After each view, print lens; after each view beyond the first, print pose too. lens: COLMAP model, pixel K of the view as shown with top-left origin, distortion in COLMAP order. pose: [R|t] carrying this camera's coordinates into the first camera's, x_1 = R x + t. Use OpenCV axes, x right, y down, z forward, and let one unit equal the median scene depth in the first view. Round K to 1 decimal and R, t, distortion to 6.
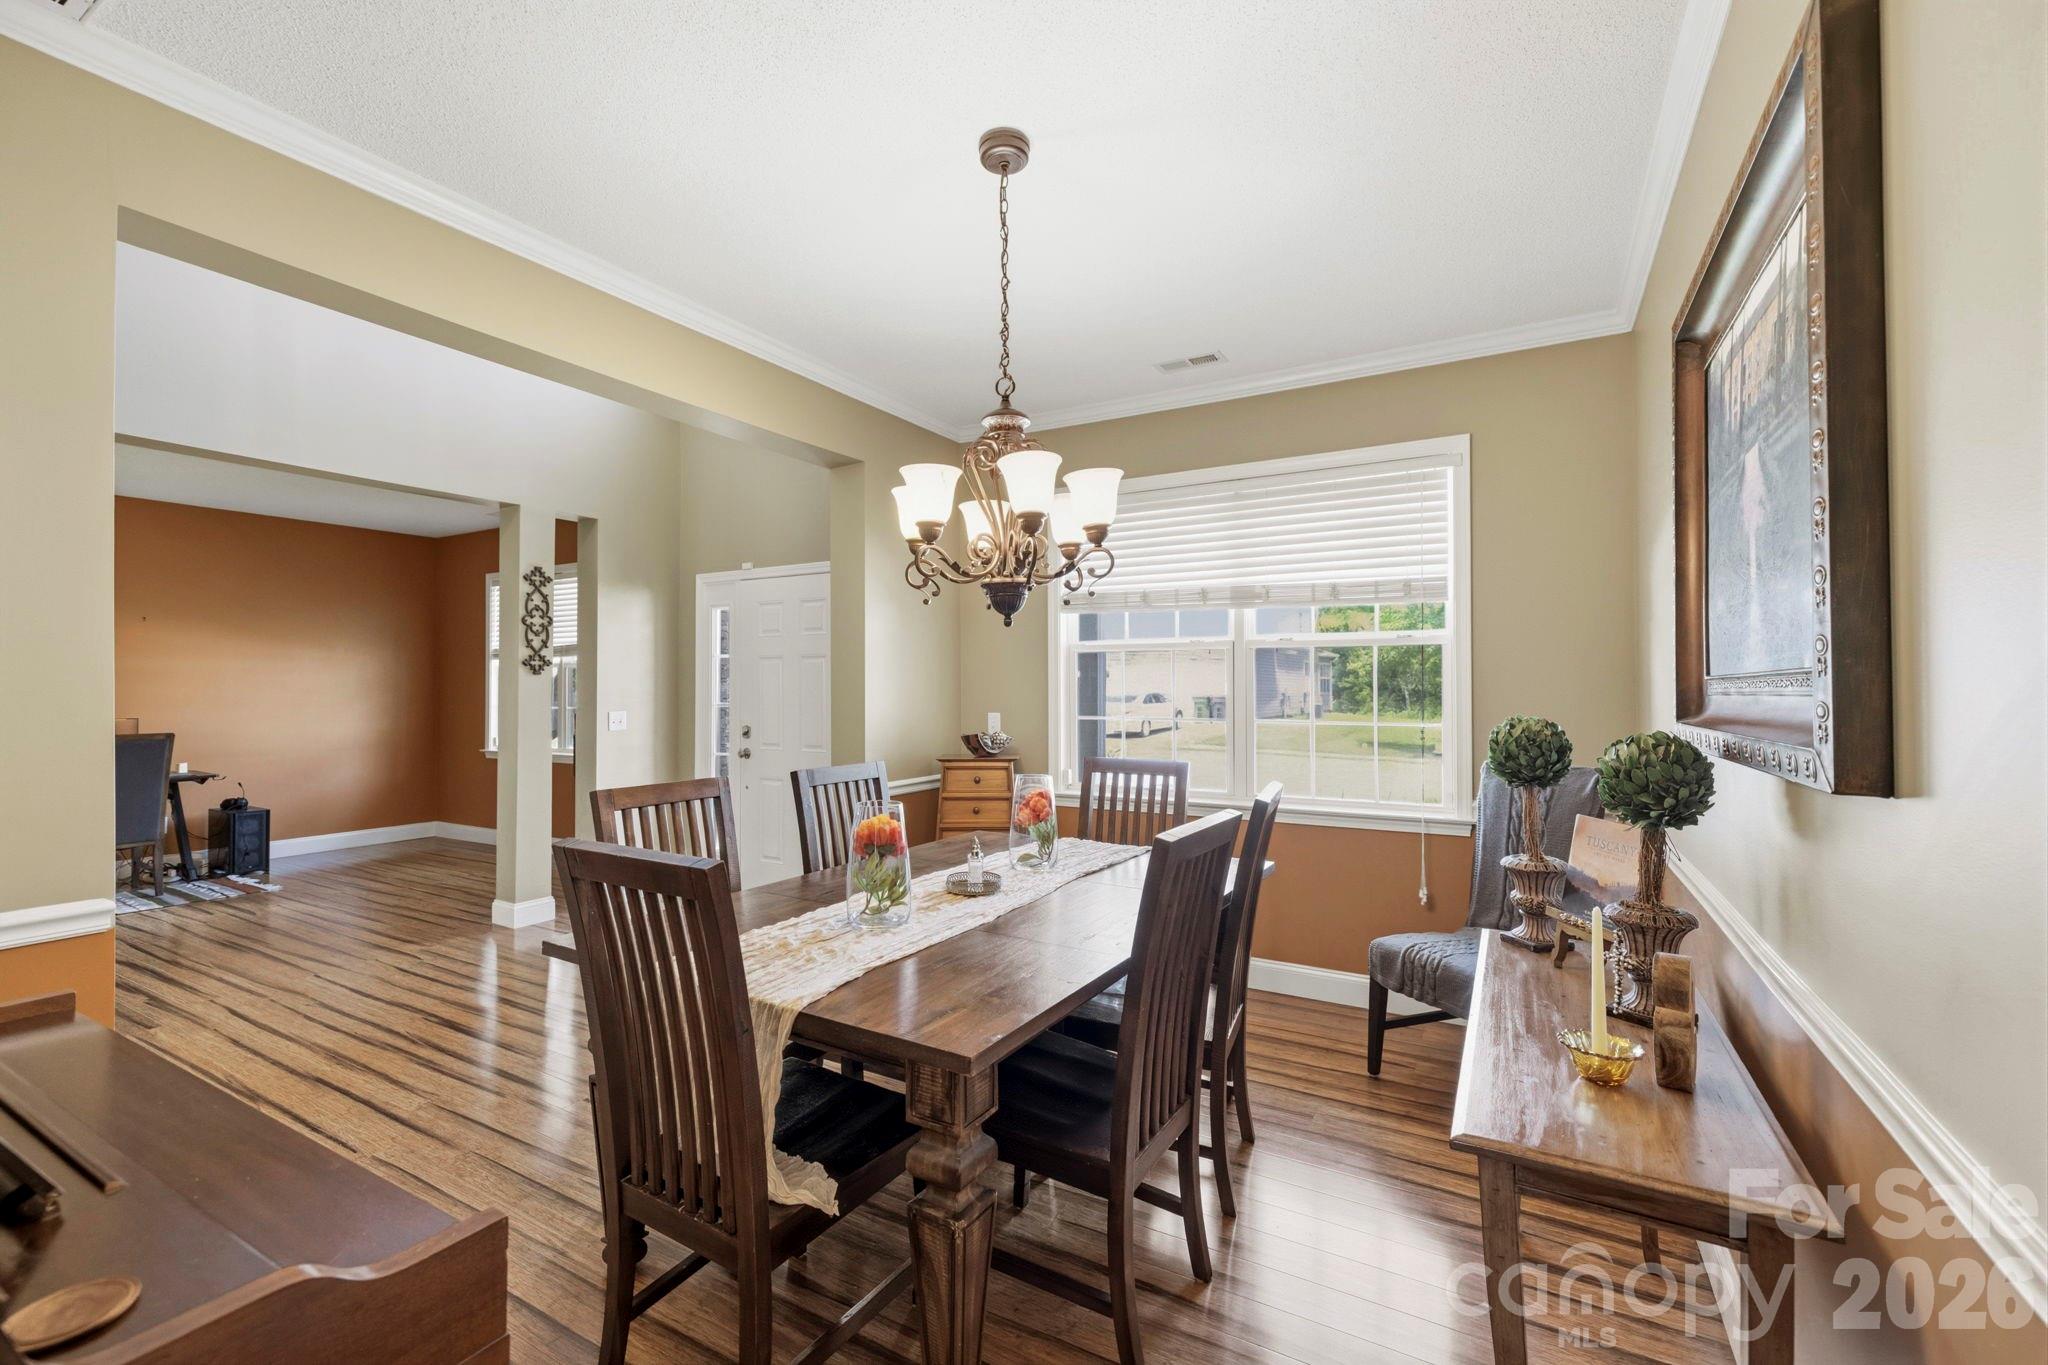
lens RADIAL K [[865.1, 0, 1017.8], [0, 865.1, 679.1], [0, 0, 1]] dist [0.001068, 0.000187]
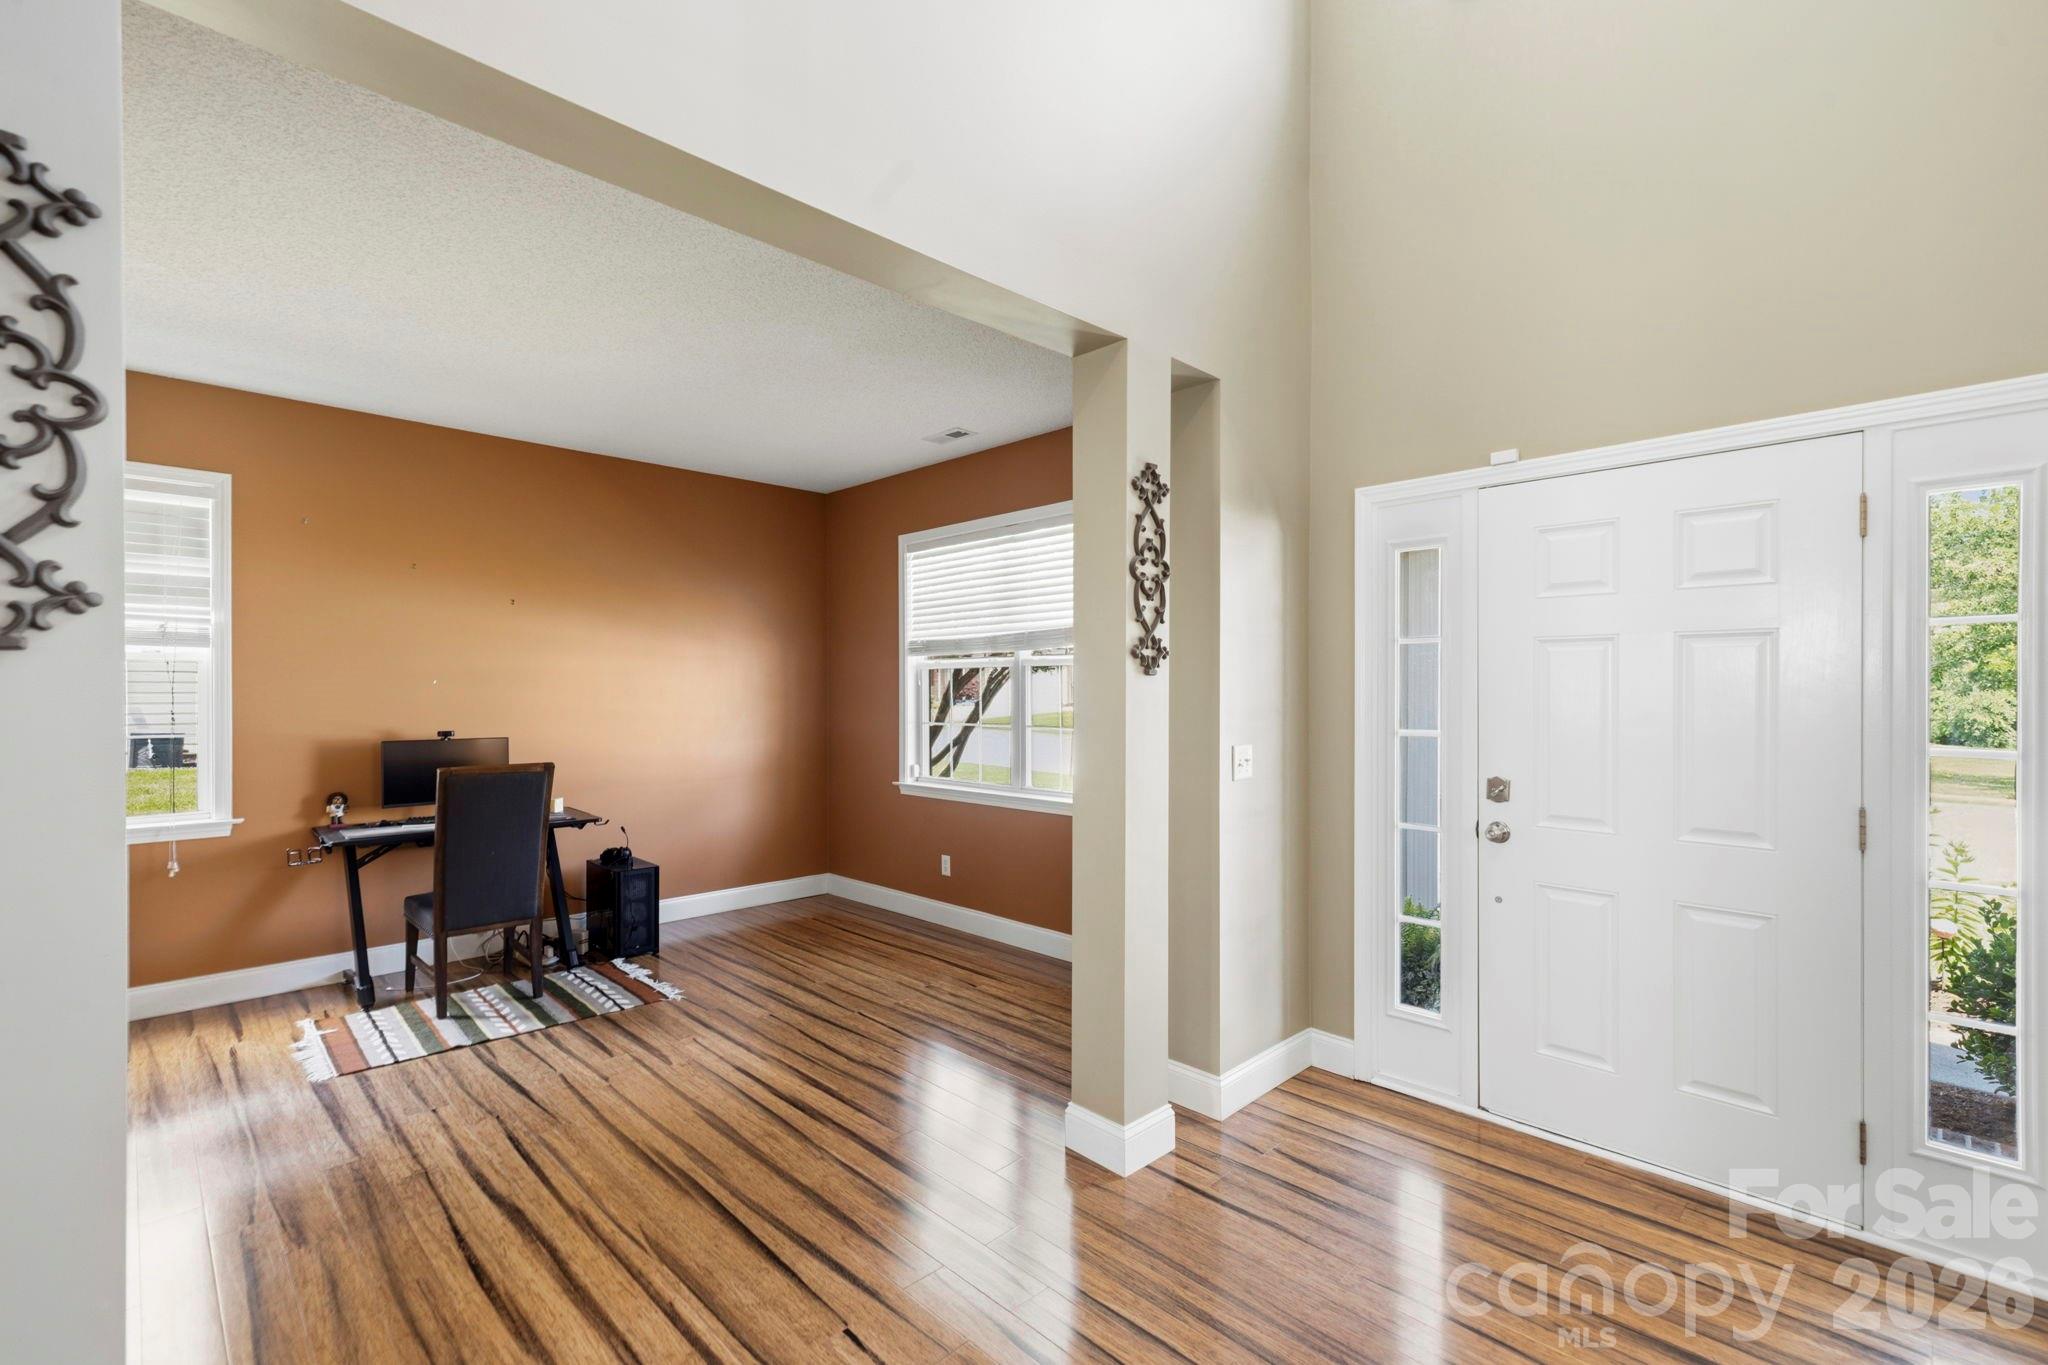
lens RADIAL K [[889.9, 0, 1015.8], [0, 889.9, 690.4], [0, 0, 1]] dist [0.001411, 0.000114]
pose [[0.963947, 0.000664, -0.266092, -0.447601], [0.001236, 0.999975, 0.006975, -0.000084], [0.266090, -0.007053, 0.963922, 0.430985]]
